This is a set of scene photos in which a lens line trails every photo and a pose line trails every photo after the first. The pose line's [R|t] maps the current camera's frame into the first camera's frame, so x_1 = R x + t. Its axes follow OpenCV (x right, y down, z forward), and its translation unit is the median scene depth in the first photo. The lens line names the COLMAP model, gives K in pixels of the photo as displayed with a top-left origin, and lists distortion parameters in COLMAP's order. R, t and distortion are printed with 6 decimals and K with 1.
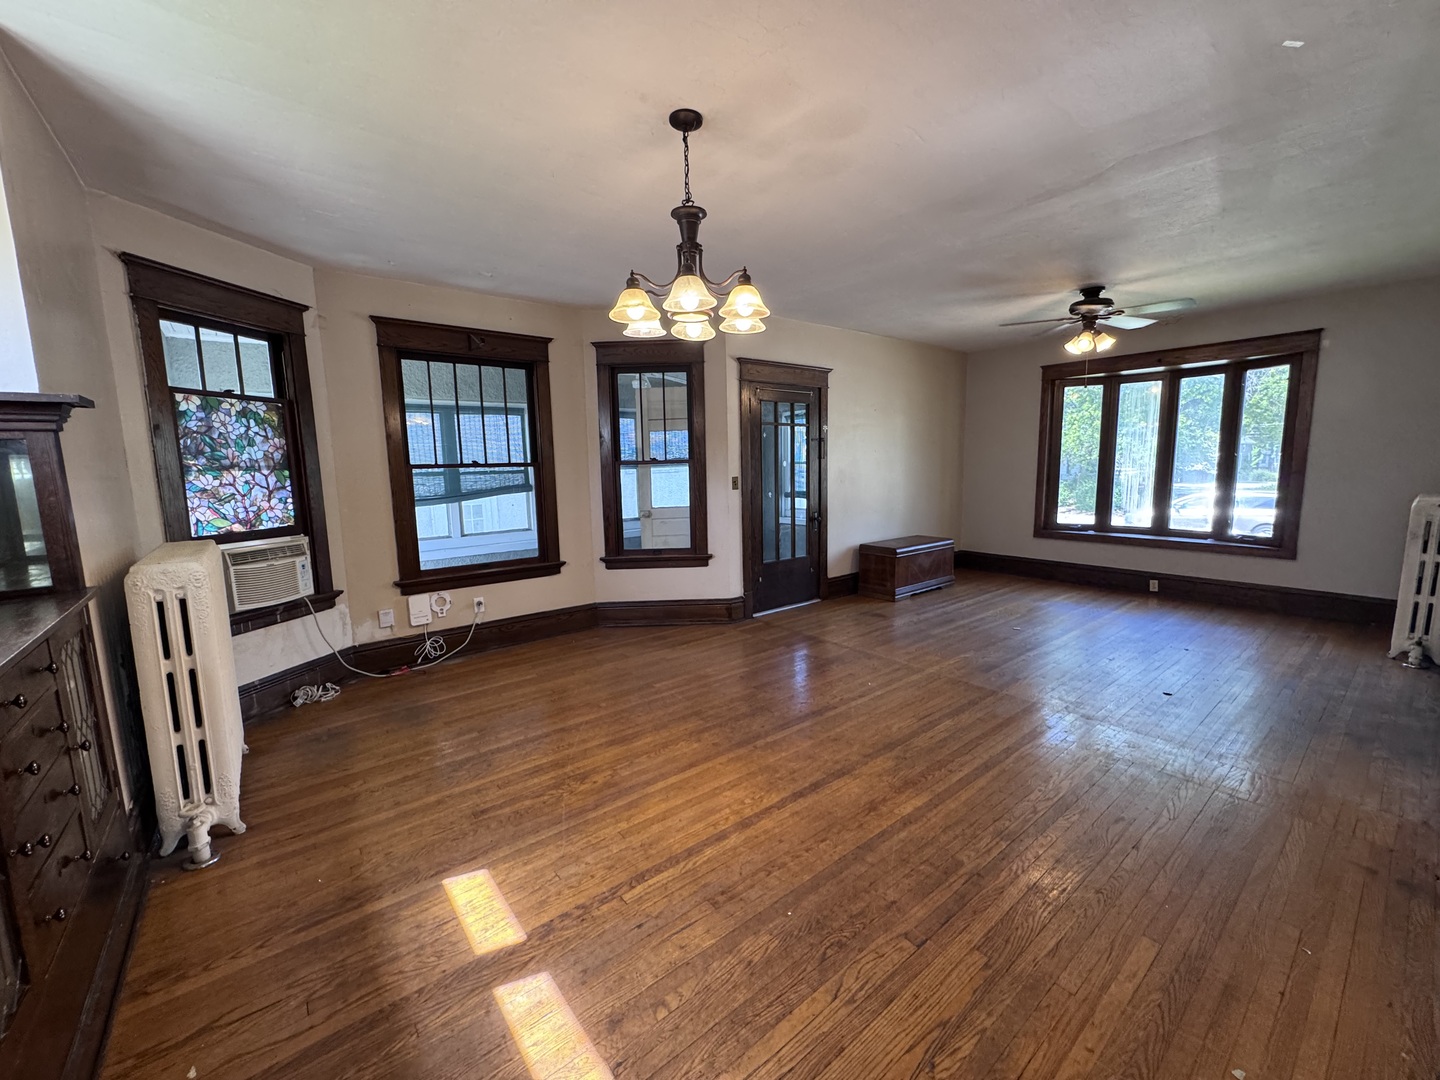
lens RADIAL K [[573.4, 0, 717.3], [0, 573.4, 536.0], [0, 0, 1]] dist [-0.003419, -0.001800]
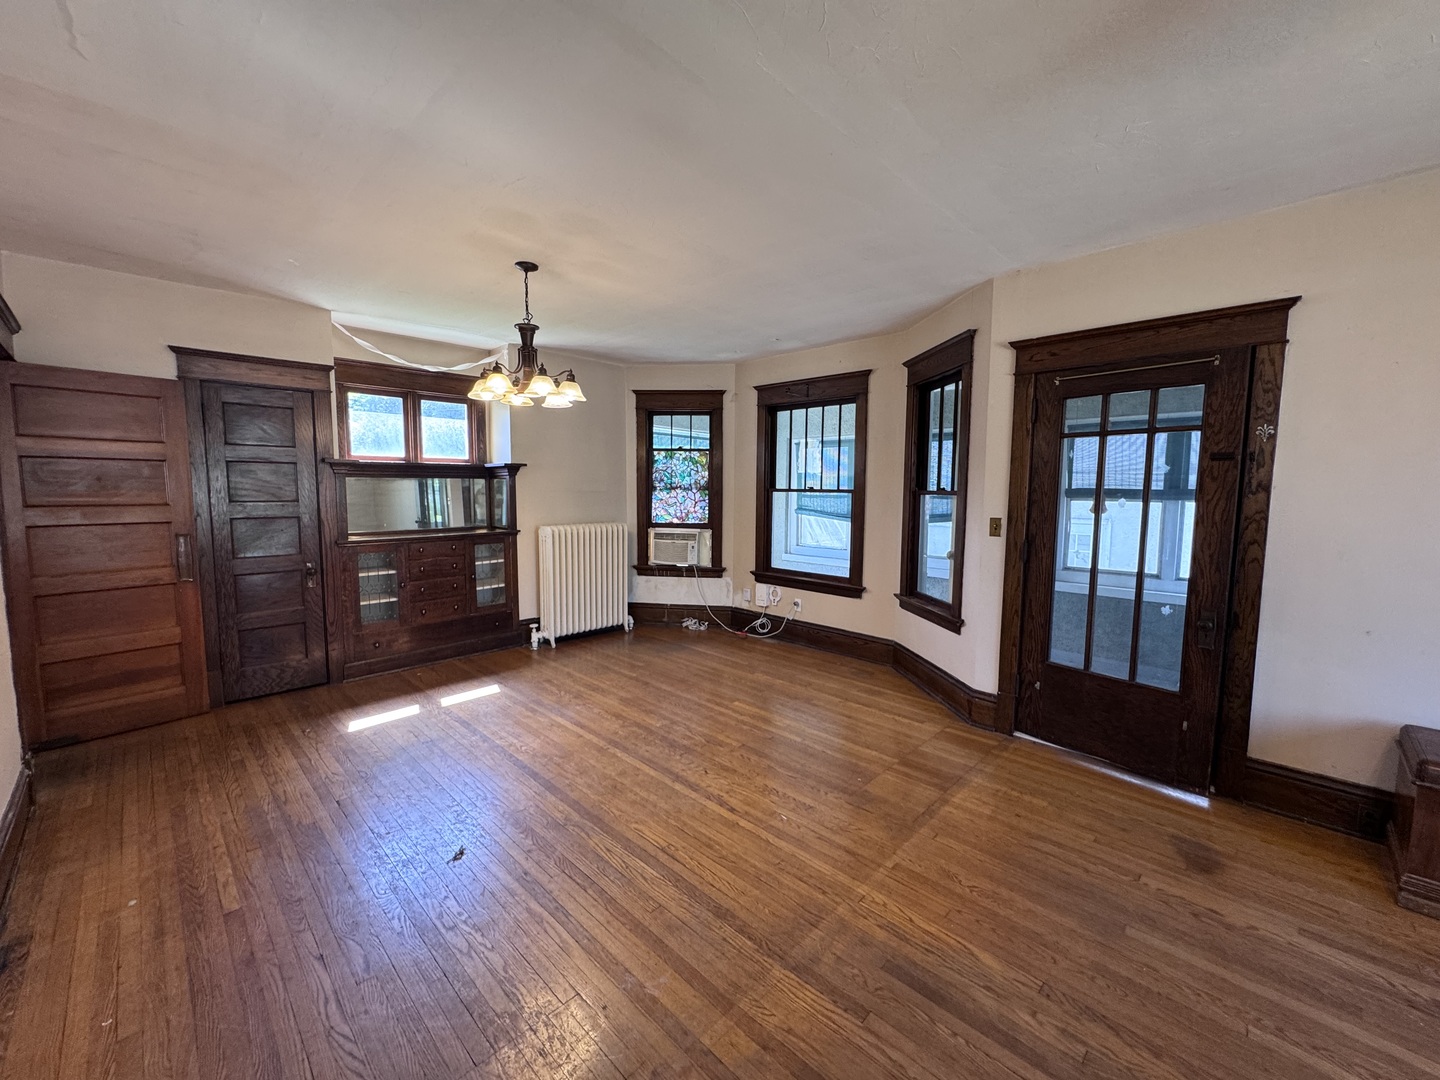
lens RADIAL K [[573.4, 0, 726.7], [0, 573.4, 540.3], [0, 0, 1]] dist [-0.003419, -0.001800]
pose [[0.130335, 0.113564, -0.984945, 0.928987], [-0.134378, 0.986275, 0.095936, -0.138303], [0.982321, 0.119851, 0.143807, 0.822288]]
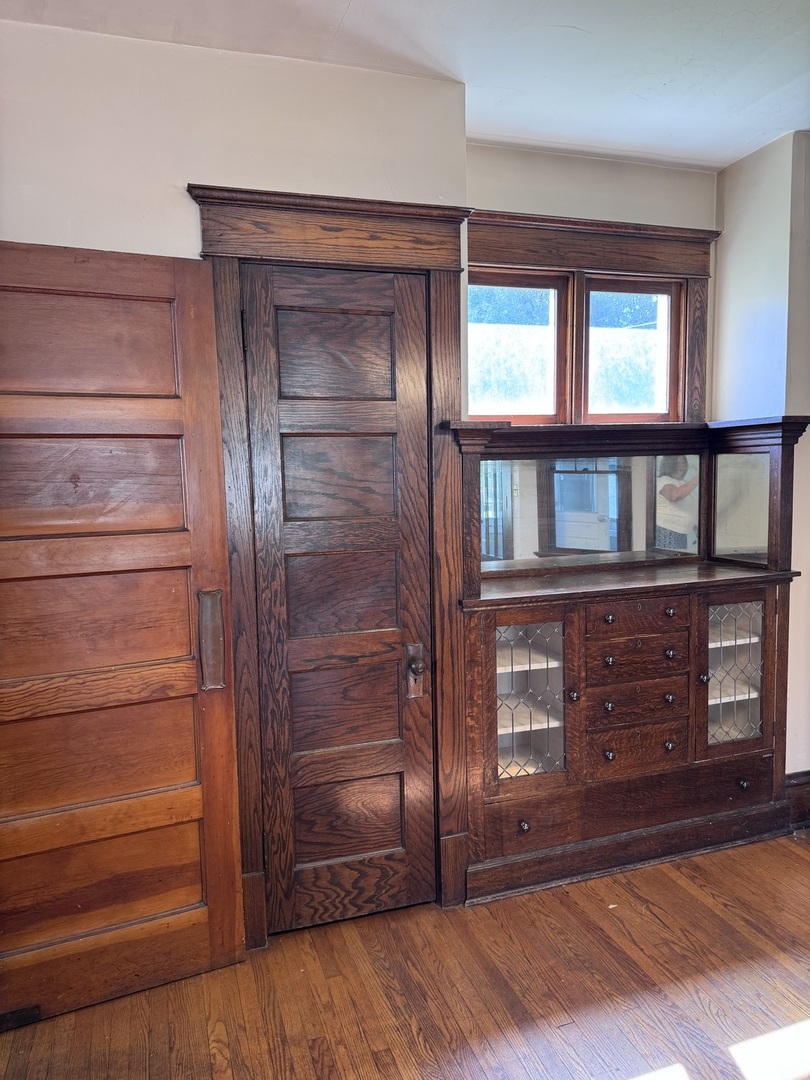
lens RADIAL K [[760.7, 0, 407.7], [0, 760.7, 543.2], [0, 0, 1]] dist [0.024429, -0.045363]
pose [[-0.351008, 0.123009, -0.928257, 0.353112], [-0.088481, 0.982541, 0.163660, -0.083161], [0.932182, 0.139579, -0.333996, 0.396739]]
